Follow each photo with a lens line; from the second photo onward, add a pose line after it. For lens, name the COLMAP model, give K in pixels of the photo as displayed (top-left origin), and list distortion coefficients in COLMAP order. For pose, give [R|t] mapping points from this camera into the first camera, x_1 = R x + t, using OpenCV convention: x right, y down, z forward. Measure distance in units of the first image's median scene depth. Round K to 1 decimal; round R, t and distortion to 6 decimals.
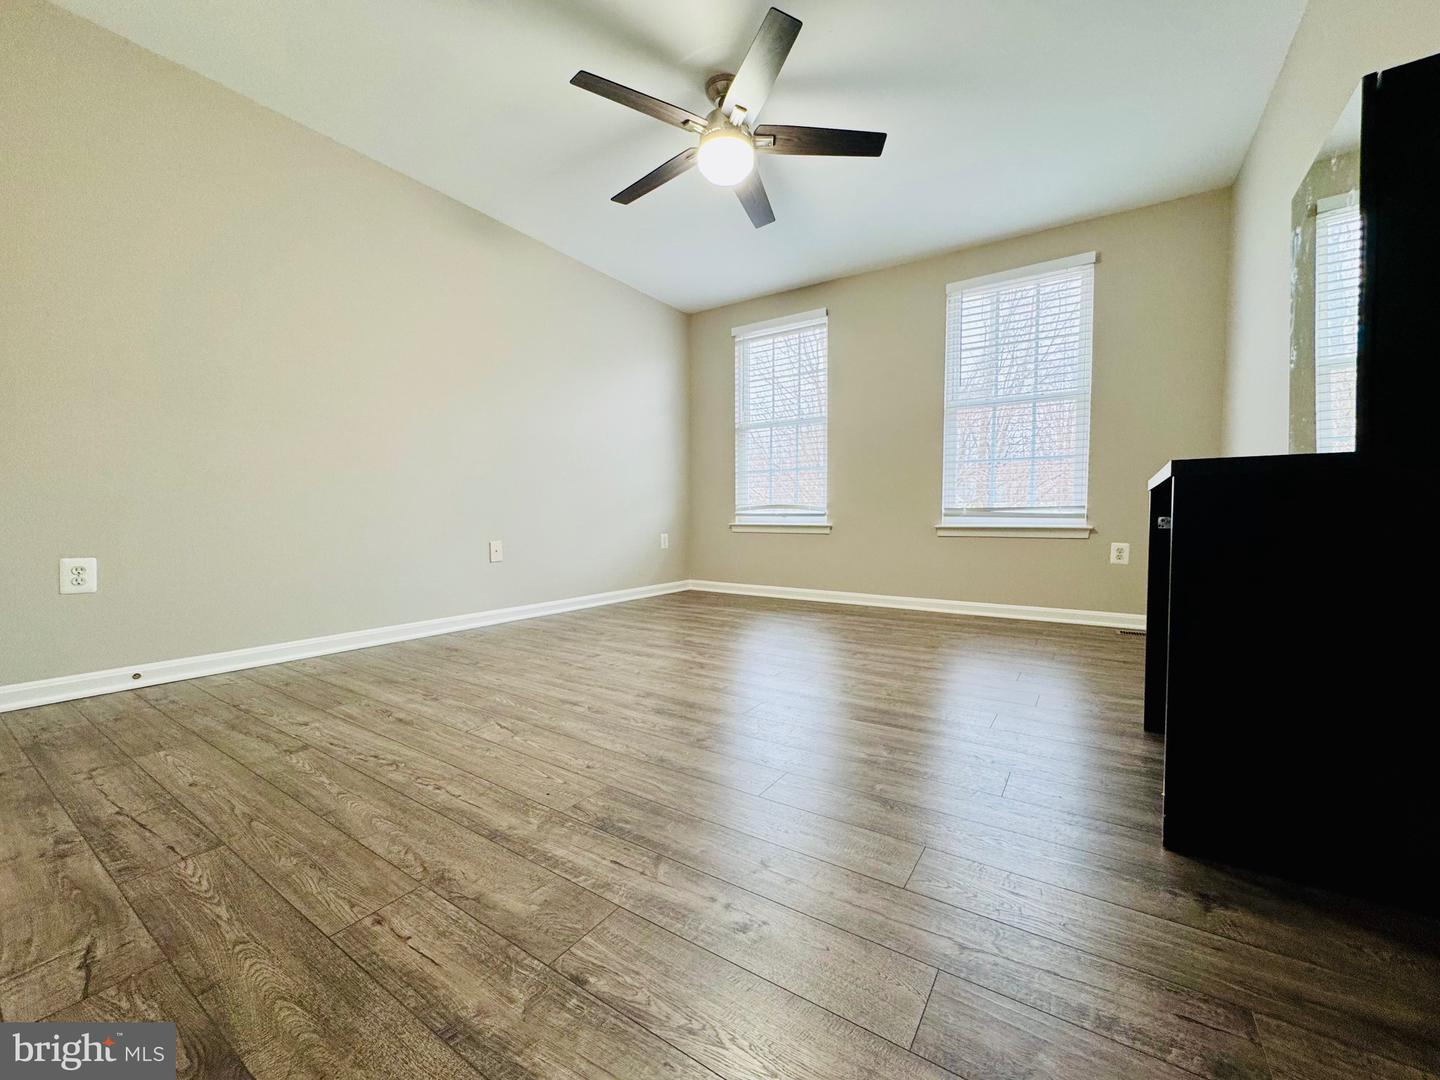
lens RADIAL K [[582.8, 0, 720.0], [0, 582.8, 540.0], [0, 0, 1]] dist [0.000468, 0.000053]
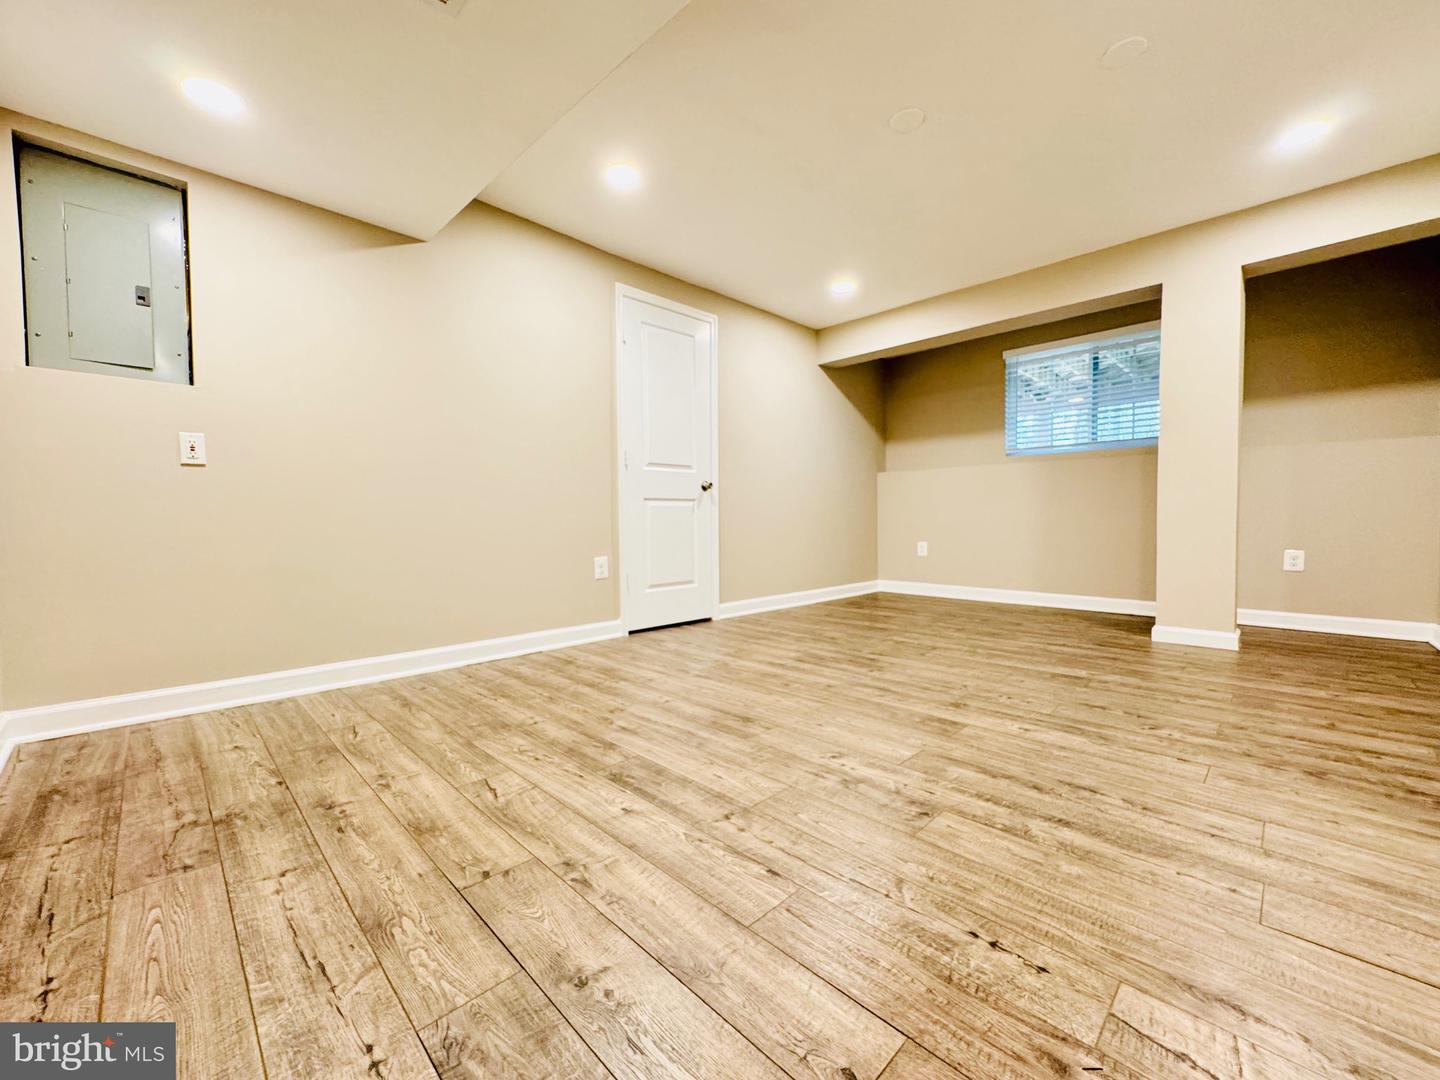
lens RADIAL K [[582.8, 0, 720.0], [0, 582.8, 540.0], [0, 0, 1]] dist [0.000468, 0.000053]
pose [[-0.978240, -0.012003, 0.207127, 0.049554], [0.001416, 0.997916, 0.064514, -0.232994], [-0.207470, 0.063404, -0.976185, 5.533682]]
